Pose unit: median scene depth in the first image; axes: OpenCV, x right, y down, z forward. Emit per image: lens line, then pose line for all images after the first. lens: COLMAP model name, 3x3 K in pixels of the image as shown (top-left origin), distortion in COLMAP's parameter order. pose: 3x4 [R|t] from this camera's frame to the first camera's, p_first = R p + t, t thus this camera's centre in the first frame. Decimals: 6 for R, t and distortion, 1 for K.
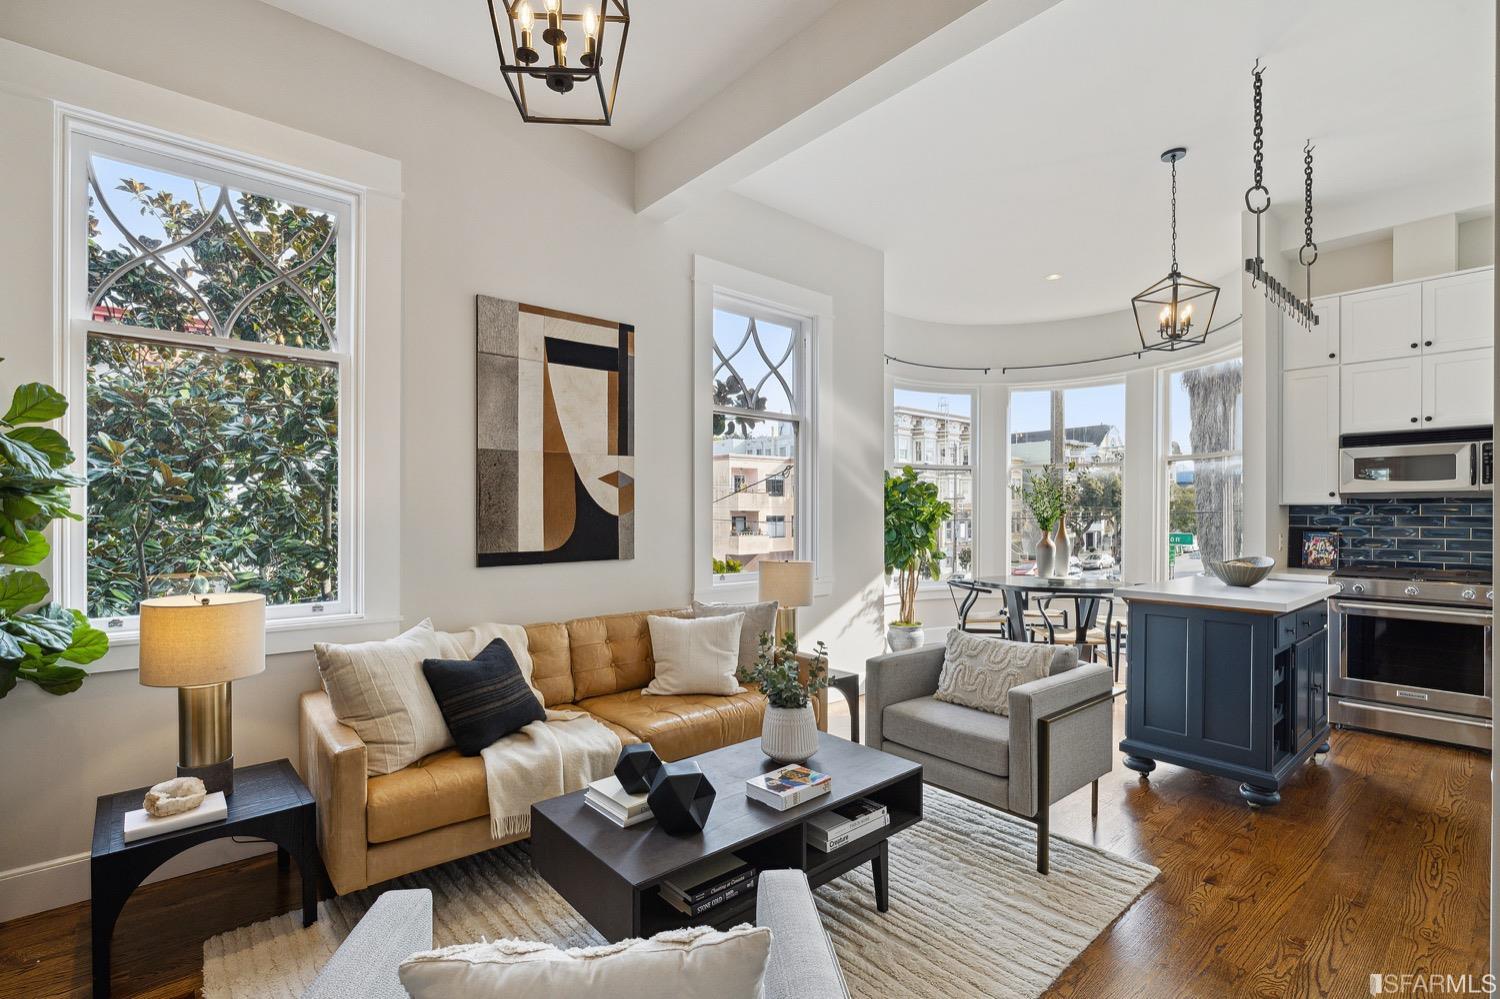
lens RADIAL K [[684.1, 0, 739.8], [0, 684.1, 511.2], [0, 0, 1]] dist [-0.002454, 0.000948]
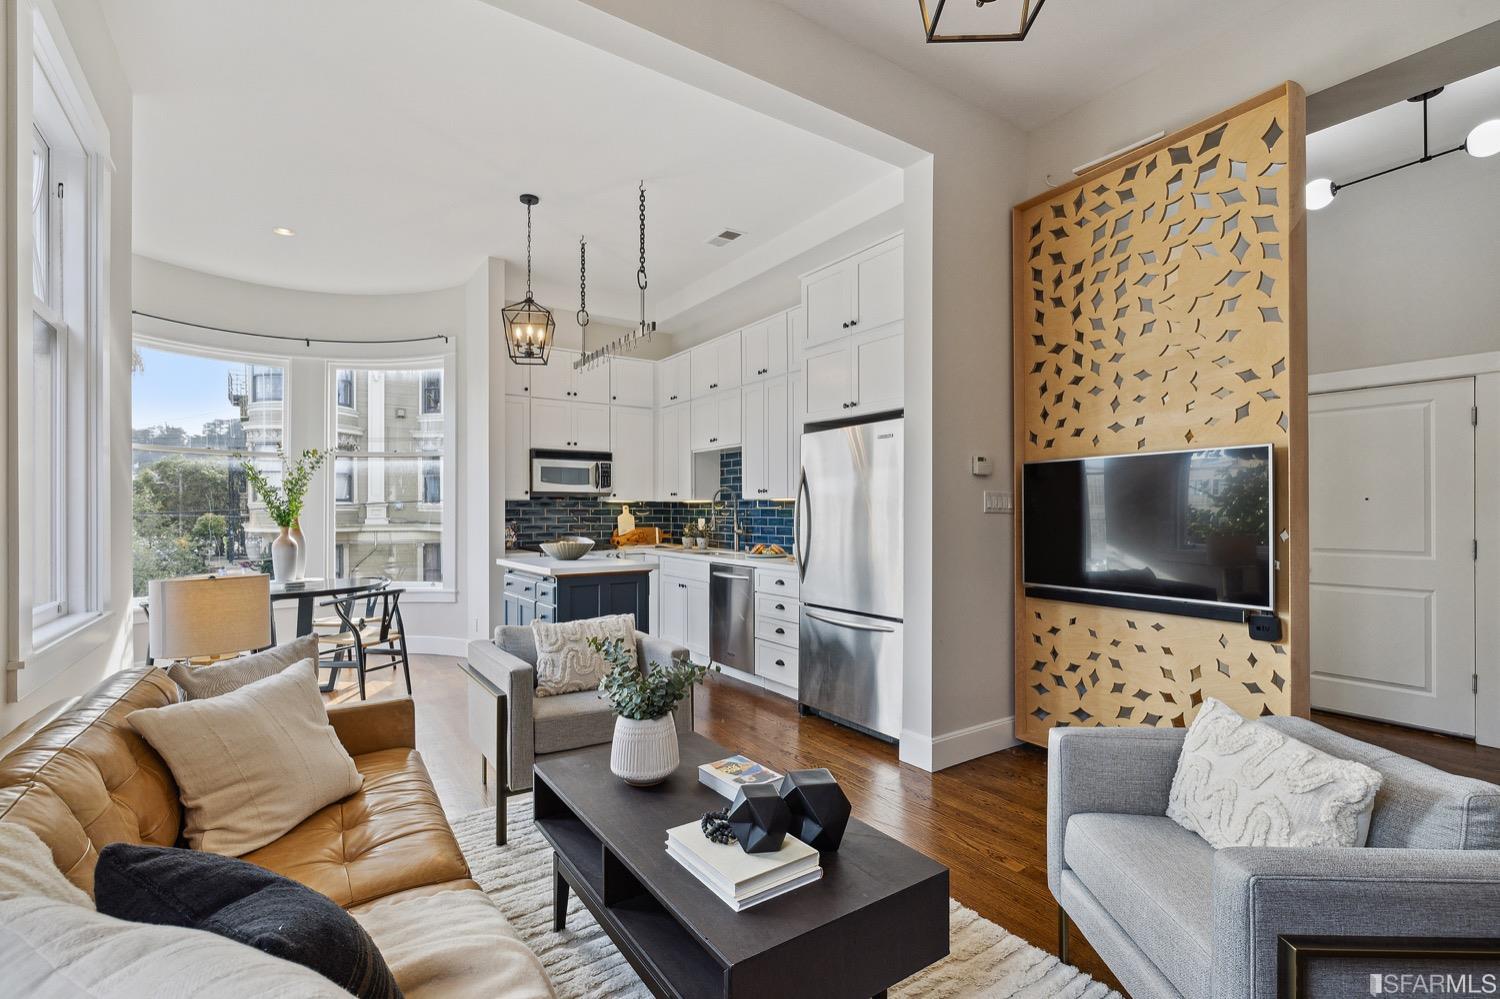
lens RADIAL K [[684.1, 0, 739.8], [0, 684.1, 511.2], [0, 0, 1]] dist [-0.002454, 0.000948]
pose [[0.114856, 0.001331, 0.993381, -0.518200], [0.006961, 0.999973, -0.002144, 0.022246], [-0.993358, 0.007161, 0.114843, 0.533159]]
